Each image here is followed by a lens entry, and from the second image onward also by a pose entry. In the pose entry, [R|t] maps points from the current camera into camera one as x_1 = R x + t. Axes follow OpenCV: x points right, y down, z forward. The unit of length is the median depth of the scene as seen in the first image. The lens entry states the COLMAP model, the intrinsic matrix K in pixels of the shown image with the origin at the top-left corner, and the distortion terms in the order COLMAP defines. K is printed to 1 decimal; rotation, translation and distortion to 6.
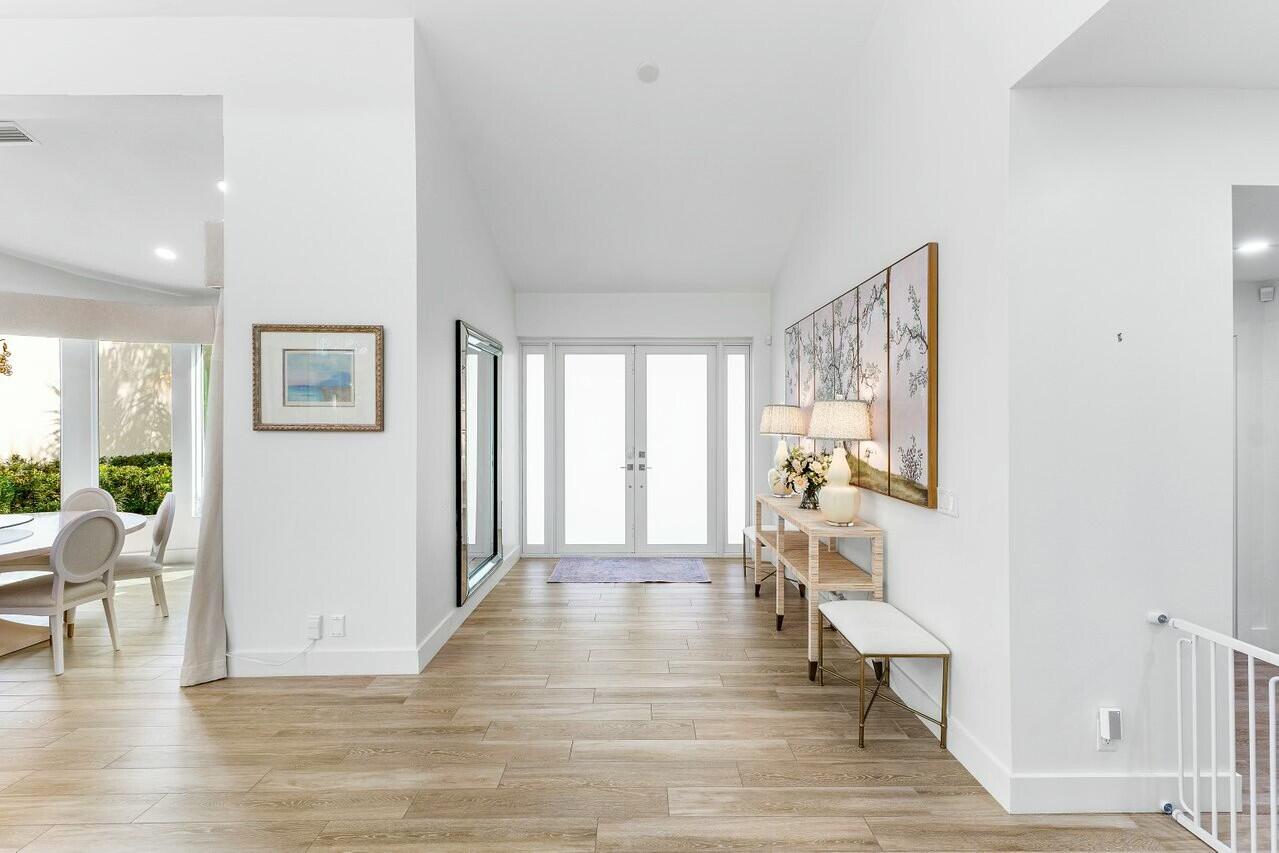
lens RADIAL K [[564.9, 0, 638.3], [0, 564.9, 419.4], [0, 0, 1]] dist [0.000986, 0.000073]
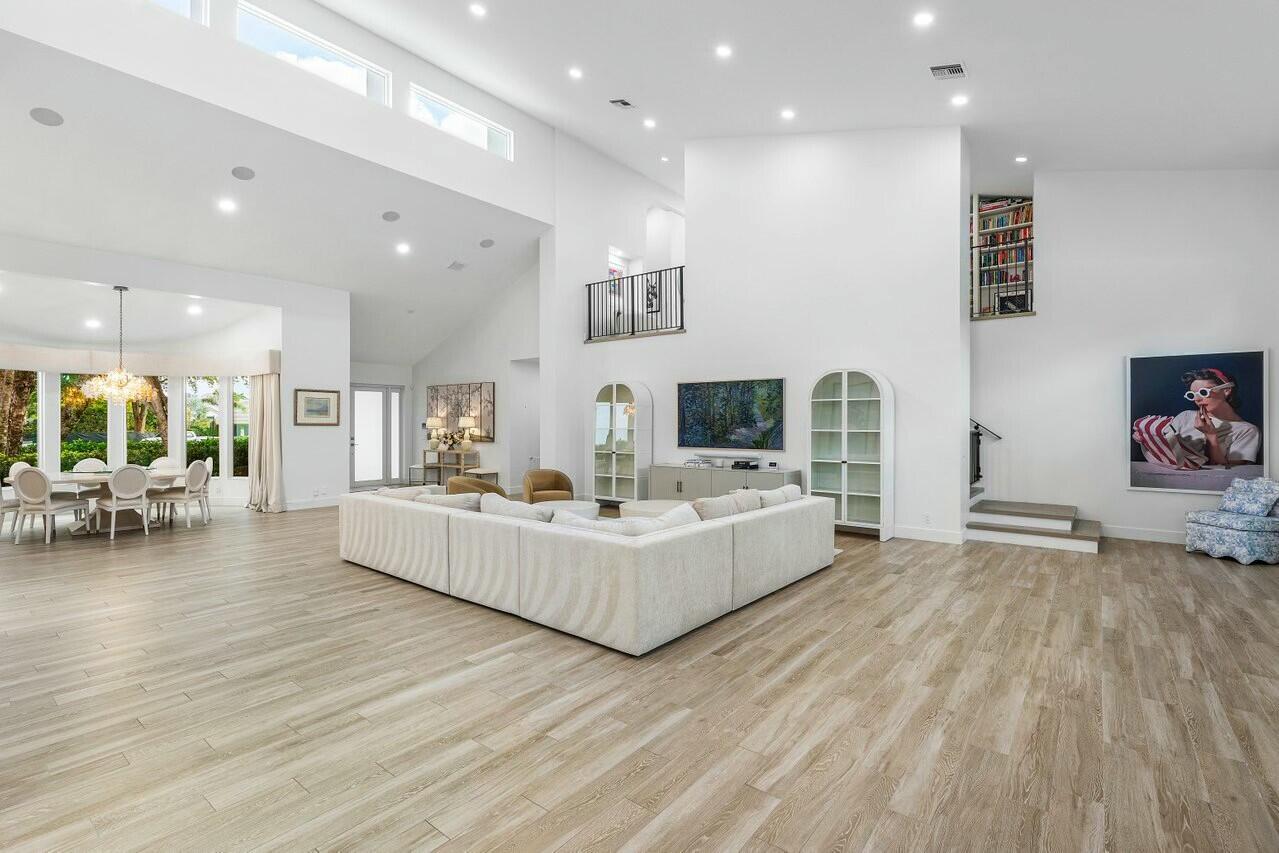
lens RADIAL K [[564.9, 0, 639.1], [0, 564.9, 423.9], [0, 0, 1]] dist [0.000986, 0.000073]
pose [[0.633238, -0.000161, 0.773957, -1.803563], [-0.001544, 0.999998, 0.001472, 0.006354], [-0.773955, -0.002127, 0.633237, -2.215768]]
